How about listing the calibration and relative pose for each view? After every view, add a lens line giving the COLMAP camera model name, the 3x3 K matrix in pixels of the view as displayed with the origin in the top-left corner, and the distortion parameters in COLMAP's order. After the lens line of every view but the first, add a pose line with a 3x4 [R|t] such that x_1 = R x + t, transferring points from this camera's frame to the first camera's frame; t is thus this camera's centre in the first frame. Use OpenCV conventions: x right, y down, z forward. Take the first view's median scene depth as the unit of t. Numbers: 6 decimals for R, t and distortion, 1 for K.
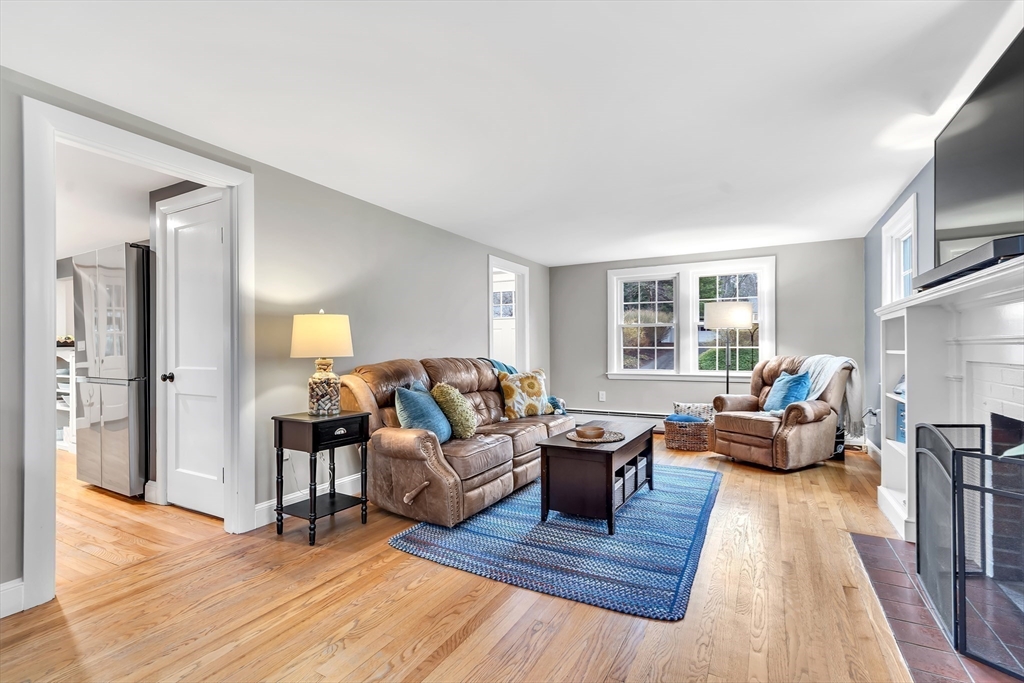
lens RADIAL K [[471.0, 0, 515.9], [0, 471.0, 342.9], [0, 0, 1]] dist [-0.015017, 0.013010]
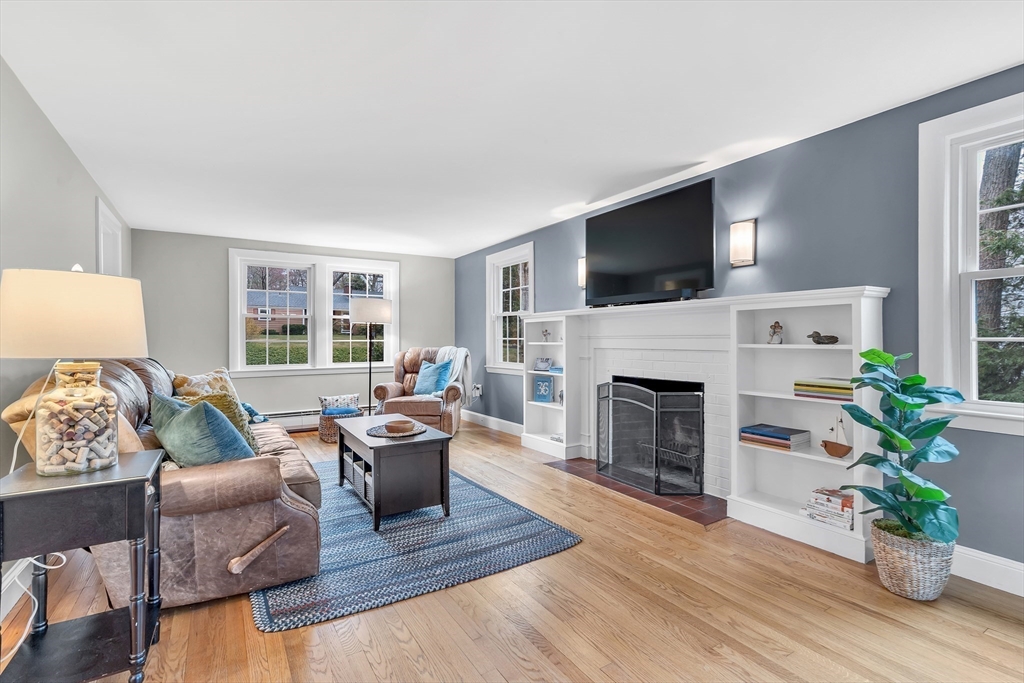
lens RADIAL K [[471.0, 0, 516.8], [0, 471.0, 337.6], [0, 0, 1]] dist [-0.015017, 0.013010]
pose [[0.484440, 0.006716, 0.874799, -0.551458], [-0.008410, 0.999960, -0.003020, 0.005130], [-0.874784, -0.005894, 0.484477, 0.295249]]
